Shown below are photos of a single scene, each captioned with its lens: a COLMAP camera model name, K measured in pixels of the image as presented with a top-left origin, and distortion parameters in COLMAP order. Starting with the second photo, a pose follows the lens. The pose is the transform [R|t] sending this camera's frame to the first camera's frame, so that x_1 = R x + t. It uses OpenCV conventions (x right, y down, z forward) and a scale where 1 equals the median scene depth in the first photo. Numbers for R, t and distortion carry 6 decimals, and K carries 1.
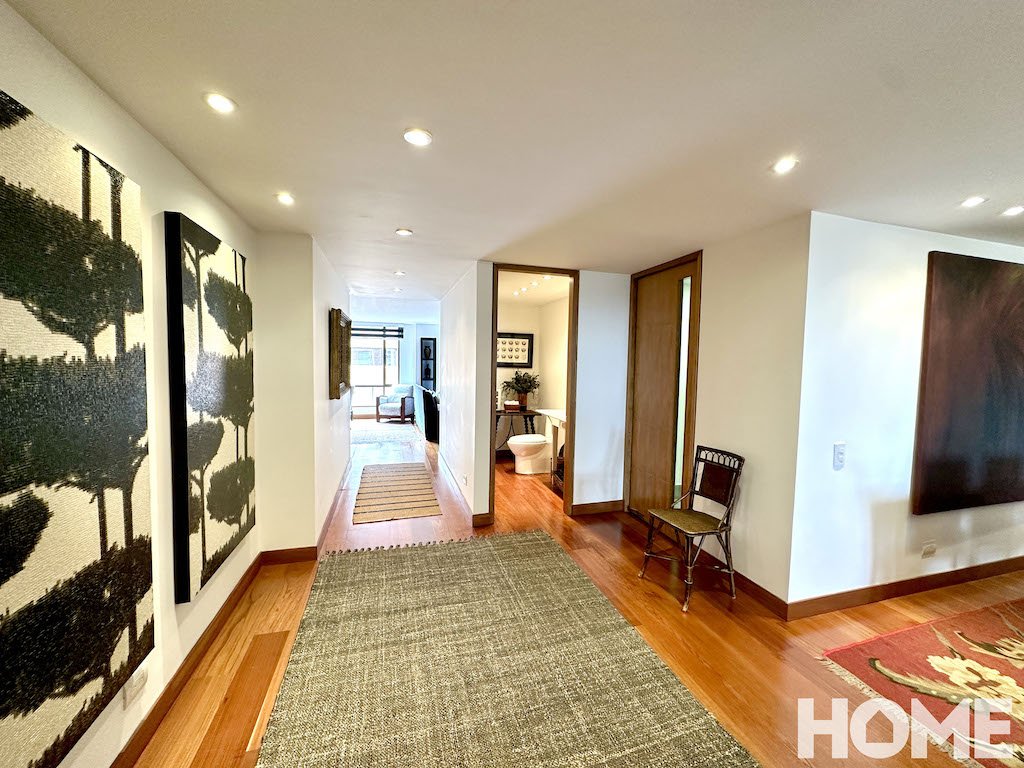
lens RADIAL K [[407.1, 0, 512.5], [0, 407.1, 382.0], [0, 0, 1]] dist [-0.005571, 0.001406]
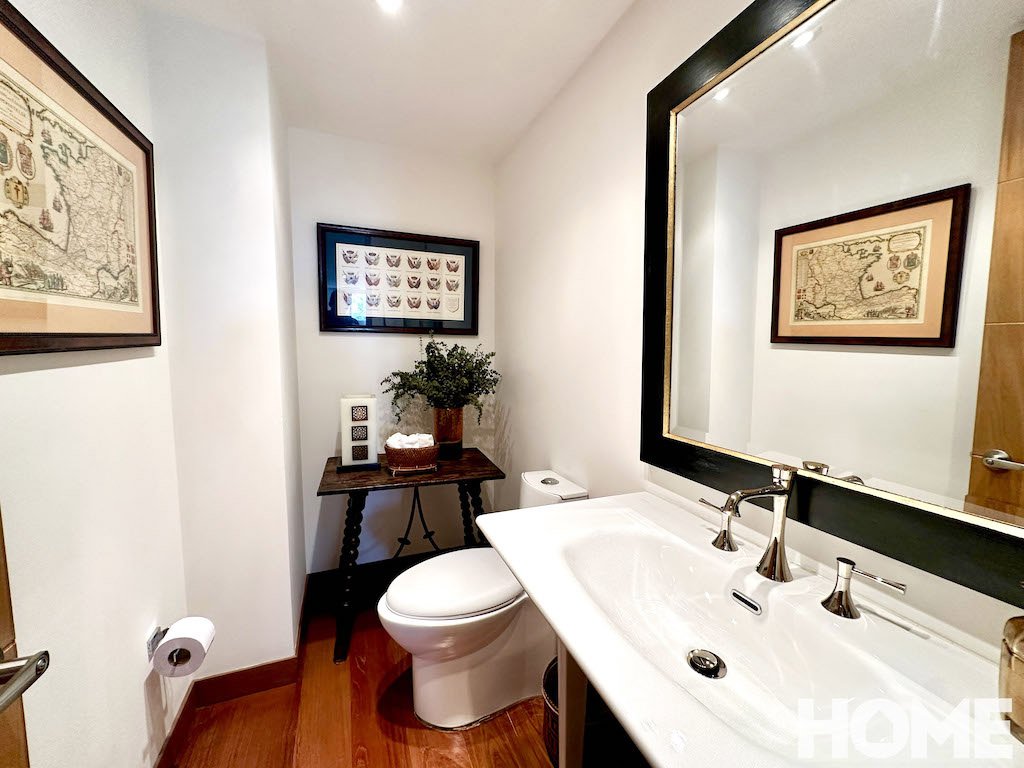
lens RADIAL K [[407.1, 0, 513.8], [0, 407.1, 375.1], [0, 0, 1]] dist [-0.005571, 0.001406]
pose [[0.995927, -0.018834, 0.088173, 0.049083], [0.014588, 0.998714, 0.048556, -0.014872], [-0.088974, -0.047072, 0.994921, 0.636456]]
